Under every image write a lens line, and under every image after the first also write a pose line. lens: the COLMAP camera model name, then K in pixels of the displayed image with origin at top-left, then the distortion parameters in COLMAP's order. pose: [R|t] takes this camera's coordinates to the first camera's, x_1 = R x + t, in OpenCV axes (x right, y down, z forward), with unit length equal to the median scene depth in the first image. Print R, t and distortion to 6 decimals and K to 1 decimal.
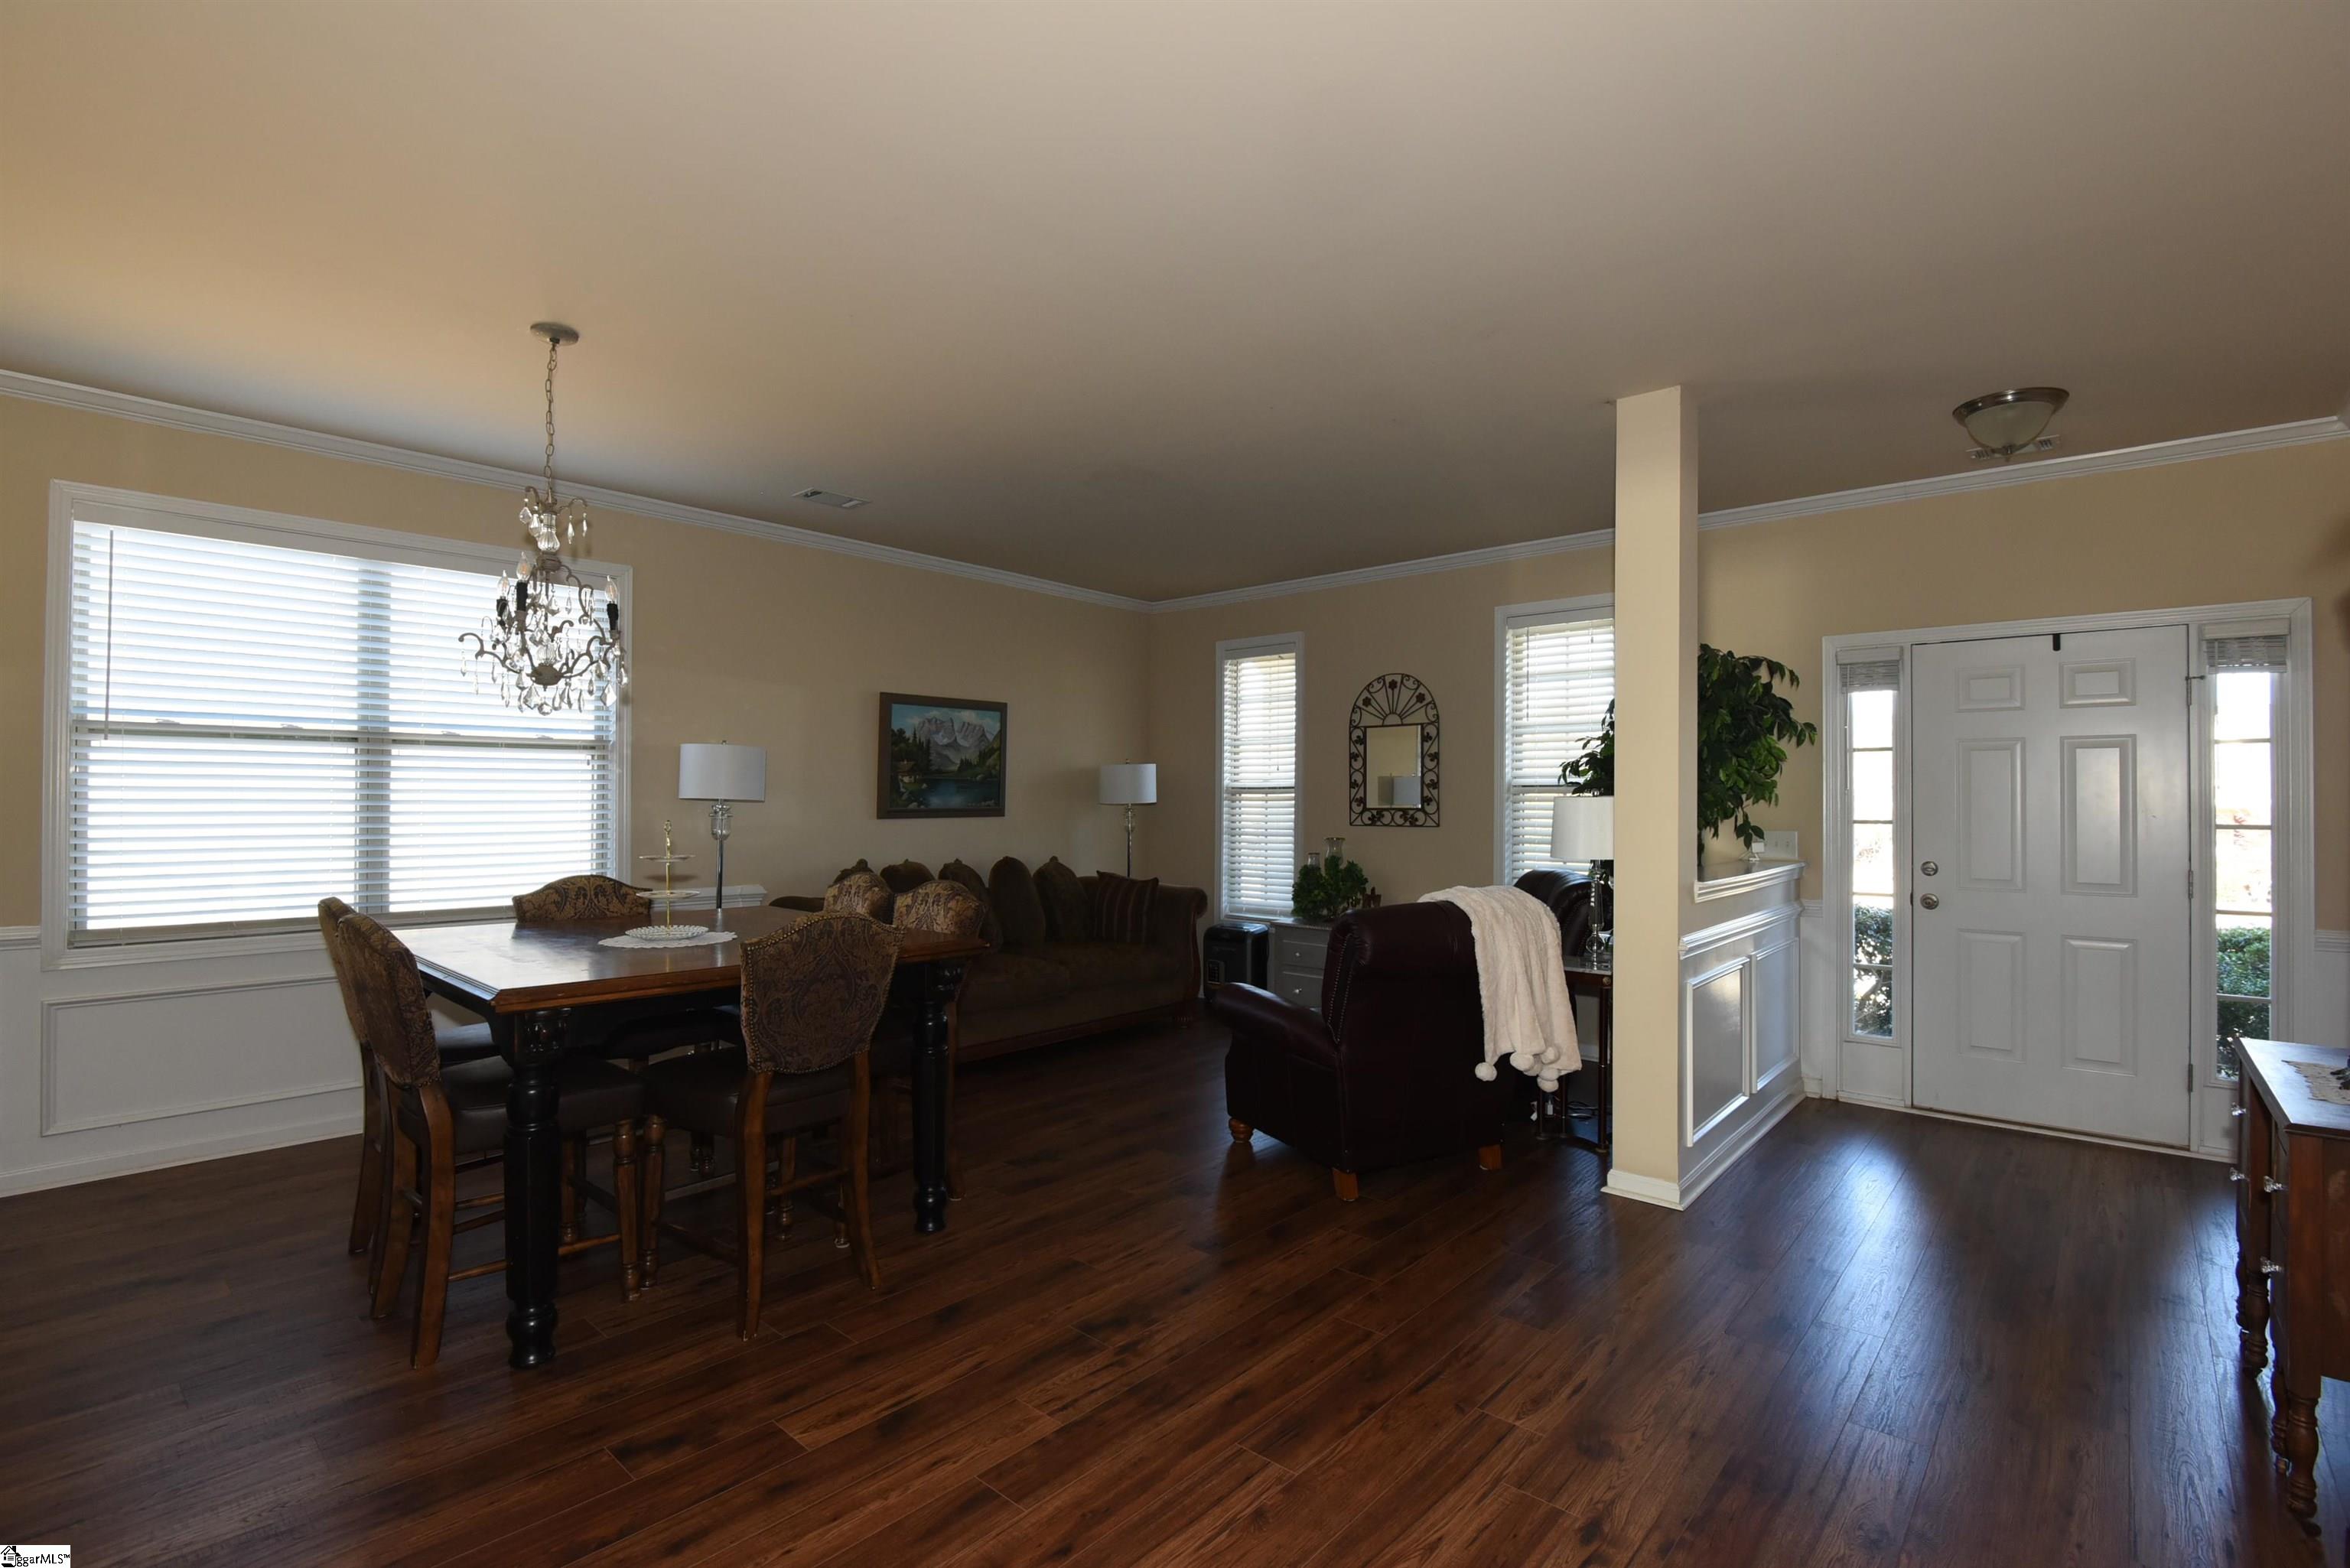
lens RADIAL K [[1055.7, 0, 1175.0], [0, 1055.7, 784.0], [0, 0, 1]] dist [0.000601, 0.000157]
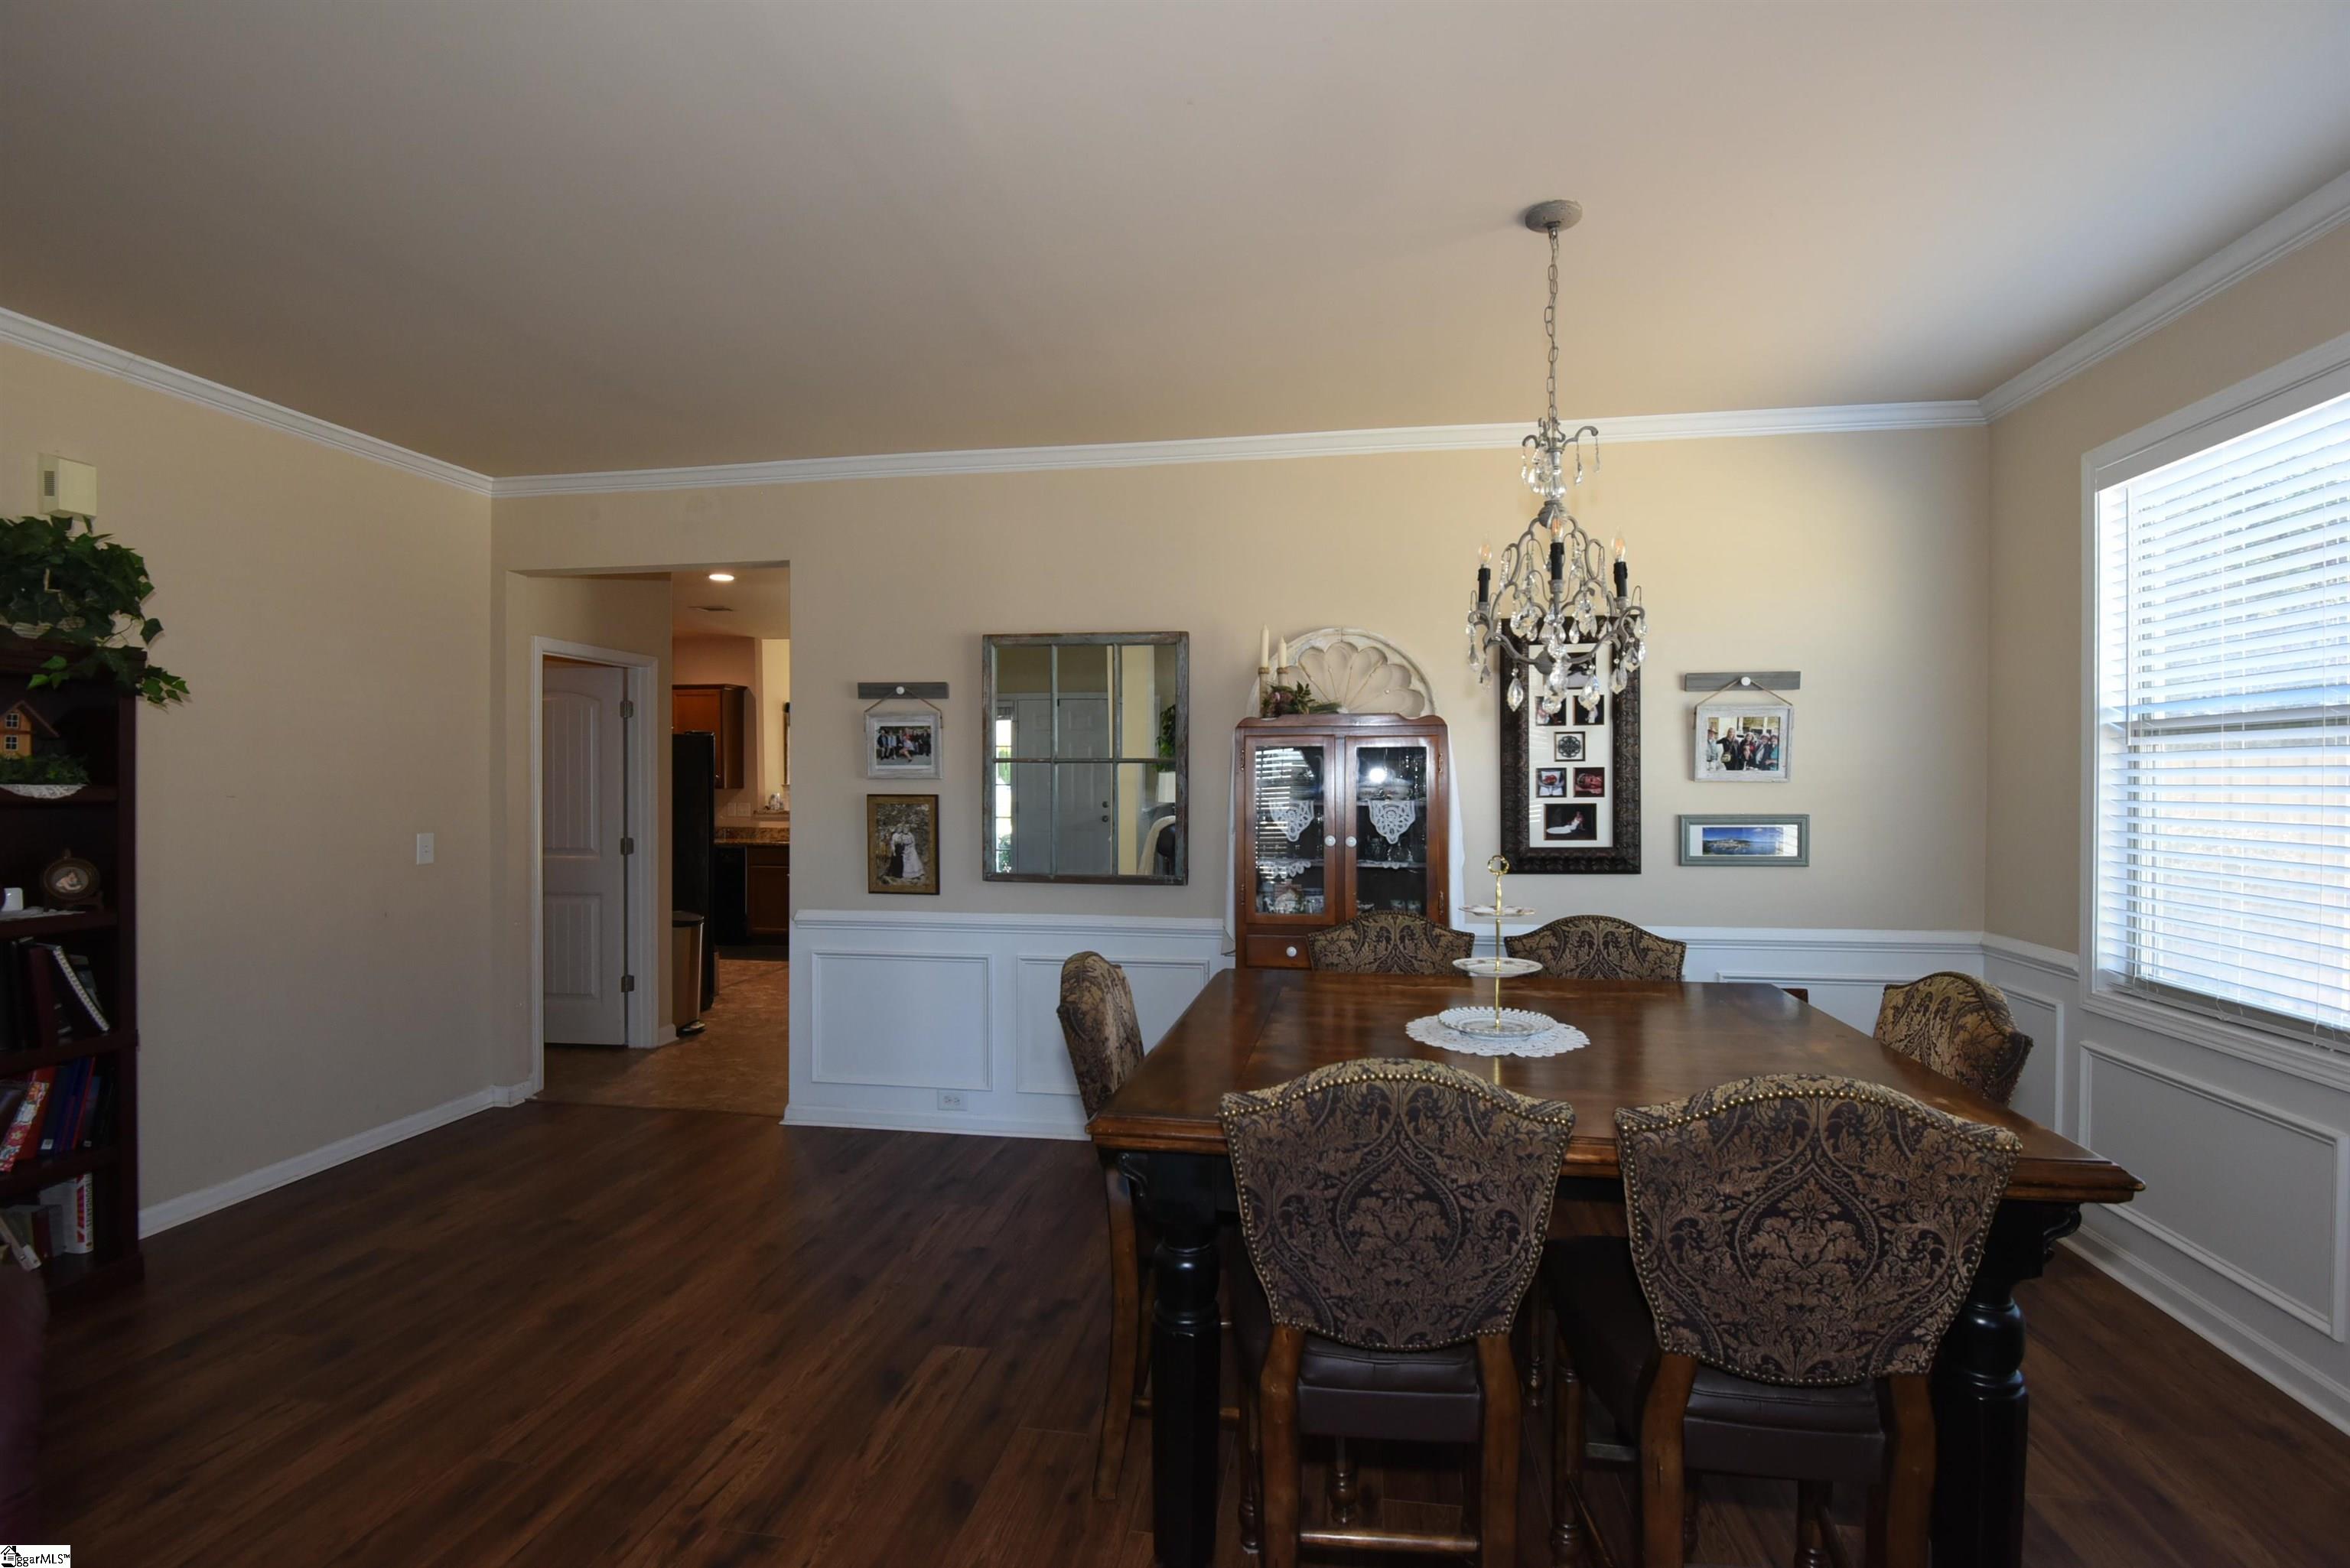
lens RADIAL K [[1098.6, 0, 1175.0], [0, 1098.6, 784.0], [0, 0, 1]] dist [0.000608, 0.000380]
pose [[-0.846648, 0.002356, -0.532148, 0.085947], [0.003902, 0.999991, -0.001781, -0.017827], [0.532139, -0.003584, -0.846650, 1.936952]]
